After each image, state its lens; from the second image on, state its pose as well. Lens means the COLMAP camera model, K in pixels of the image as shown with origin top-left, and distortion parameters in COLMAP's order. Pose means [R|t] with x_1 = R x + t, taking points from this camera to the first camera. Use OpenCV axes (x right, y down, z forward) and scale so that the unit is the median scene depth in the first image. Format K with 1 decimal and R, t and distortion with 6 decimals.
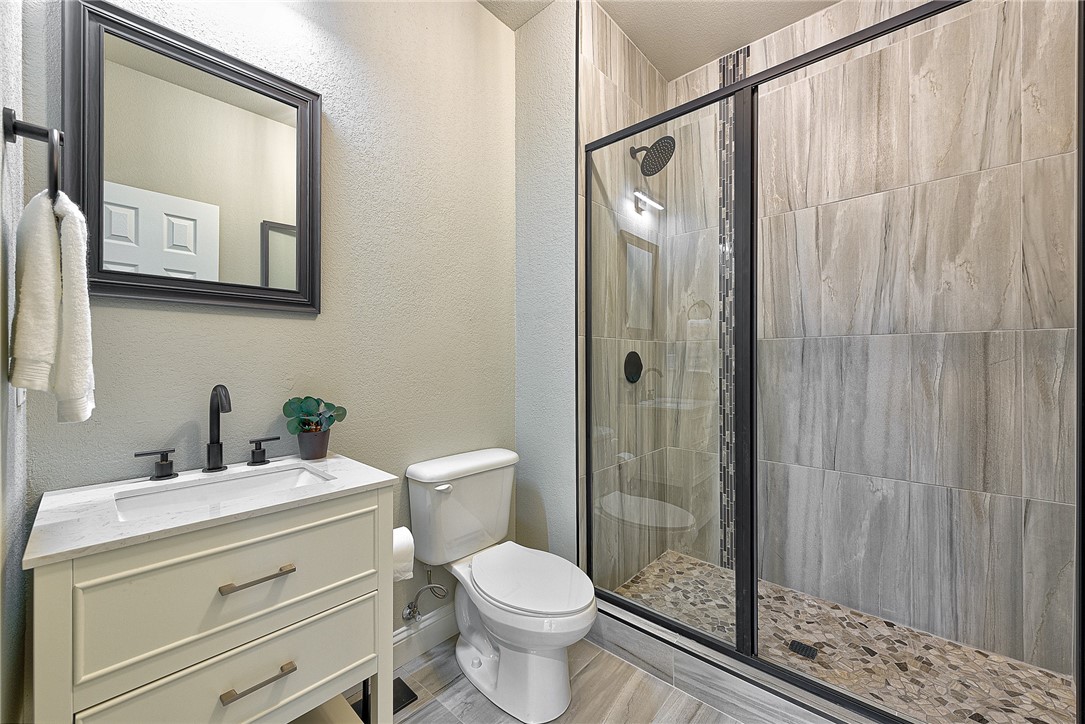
lens RADIAL K [[422.3, 0, 542.5], [0, 422.3, 362.0], [0, 0, 1]] dist [0.019204, -0.006717]
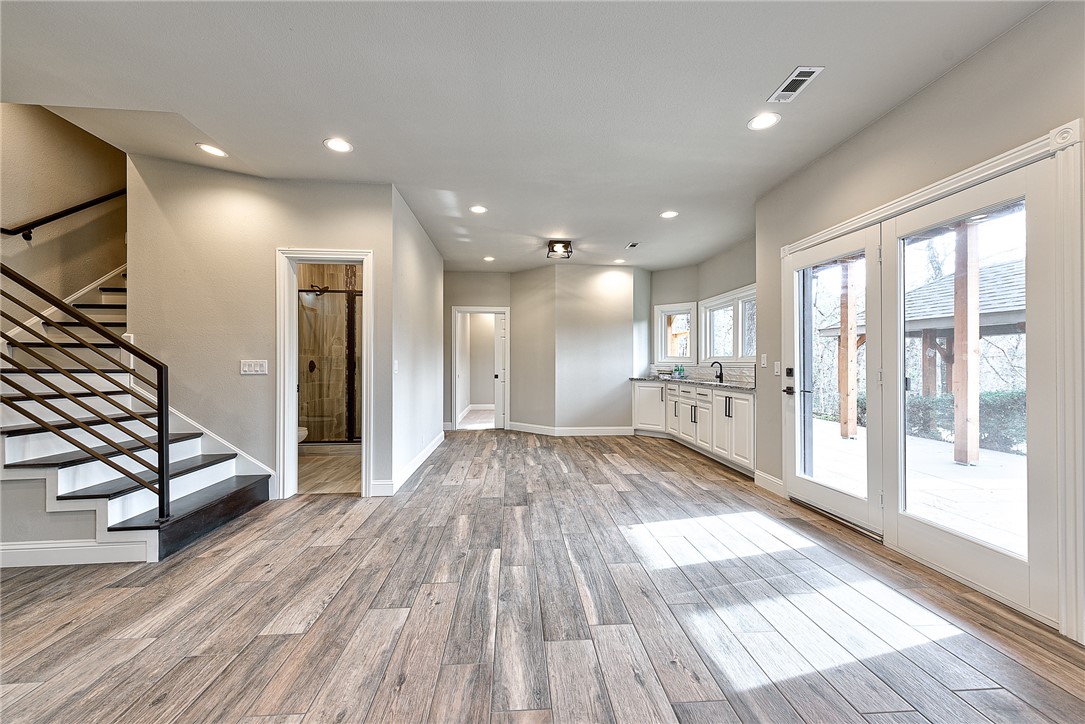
lens RADIAL K [[422.3, 0, 542.5], [0, 422.3, 362.0], [0, 0, 1]] dist [0.019204, -0.006717]
pose [[0.689260, 0.005965, 0.724489, -0.656120], [-0.004468, 0.999982, -0.003982, -0.010081], [-0.724500, -0.000492, 0.689274, -1.719388]]
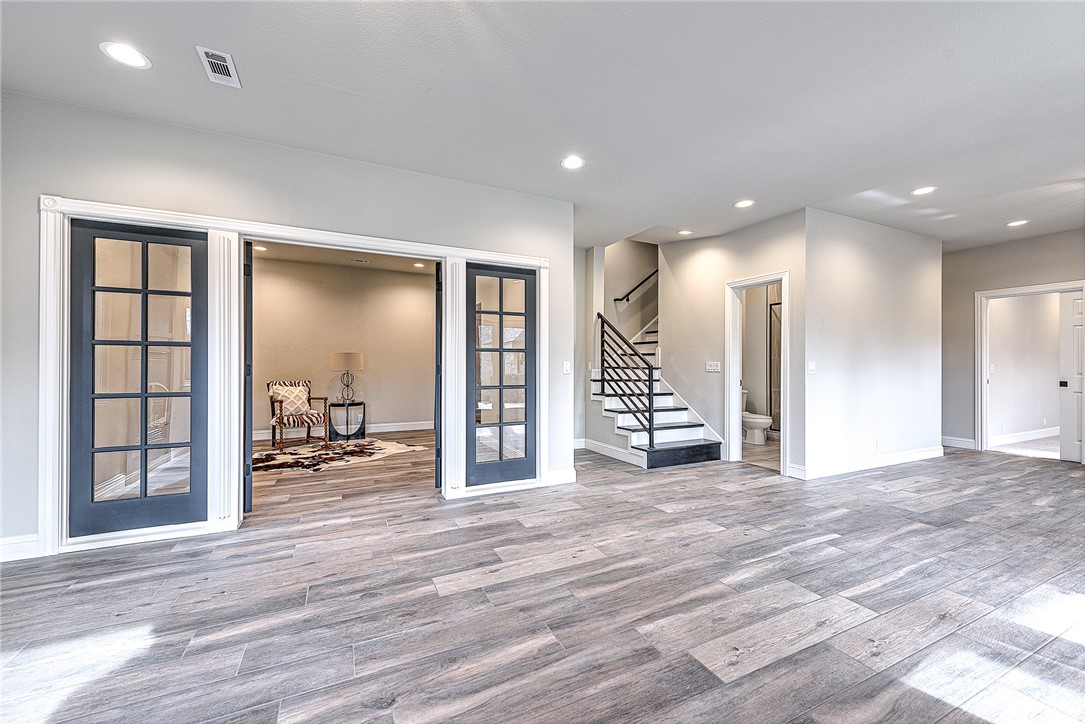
lens RADIAL K [[422.3, 0, 542.5], [0, 422.3, 362.0], [0, 0, 1]] dist [0.019204, -0.006717]
pose [[0.927418, 0.003572, -0.374010, -0.124424], [-0.004608, 0.999988, -0.001875, -0.010047], [0.373999, 0.003463, 0.927423, -2.516080]]
